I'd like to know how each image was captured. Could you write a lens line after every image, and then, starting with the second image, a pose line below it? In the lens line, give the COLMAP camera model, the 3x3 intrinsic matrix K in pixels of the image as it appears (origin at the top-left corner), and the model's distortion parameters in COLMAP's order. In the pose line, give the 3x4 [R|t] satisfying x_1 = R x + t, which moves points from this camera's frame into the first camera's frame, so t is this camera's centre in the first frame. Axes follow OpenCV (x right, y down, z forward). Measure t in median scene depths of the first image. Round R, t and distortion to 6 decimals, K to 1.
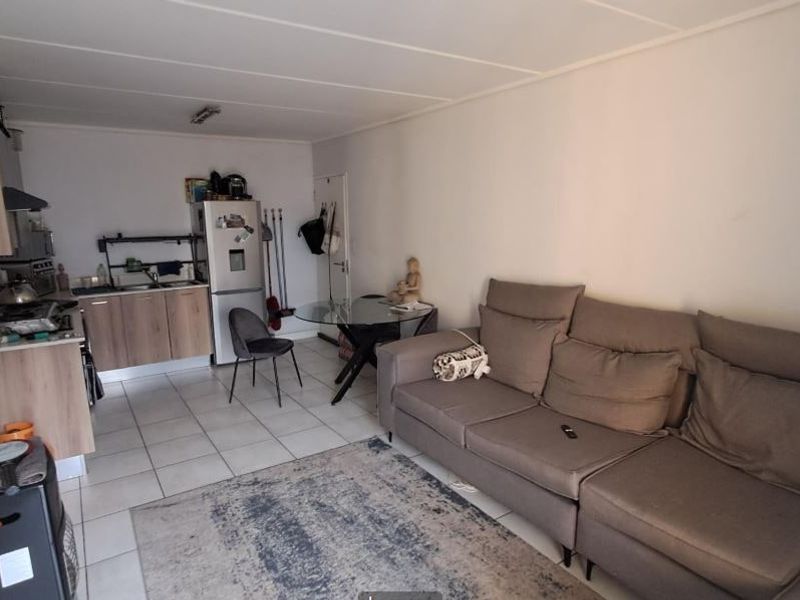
lens RADIAL K [[502.1, 0, 396.5], [0, 502.1, 309.7], [0, 0, 1]] dist [0.001416, 0.000243]
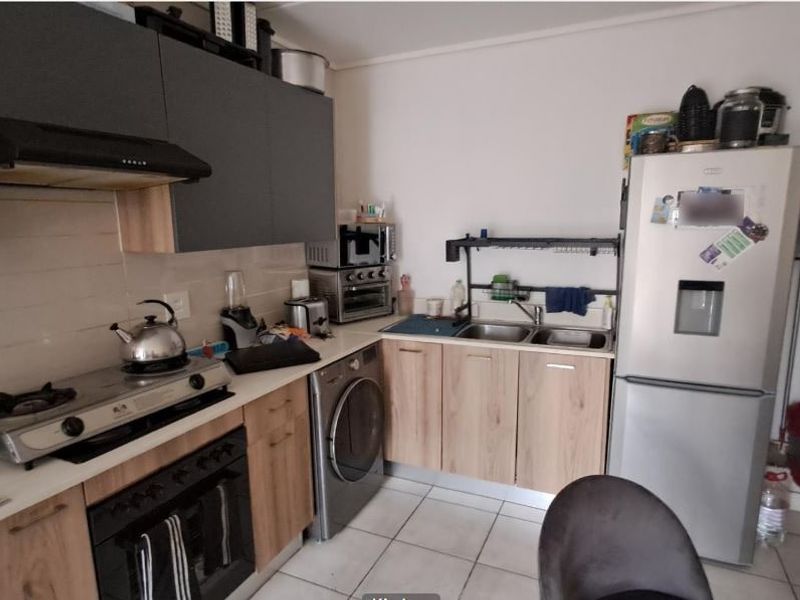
lens RADIAL K [[502.1, 0, 396.5], [0, 502.1, 309.7], [0, 0, 1]] dist [0.001416, 0.000243]
pose [[0.522586, 0.161773, -0.837098, -0.116689], [-0.153728, 0.983620, 0.094120, -0.098758], [0.838613, 0.079500, 0.538896, 0.603072]]
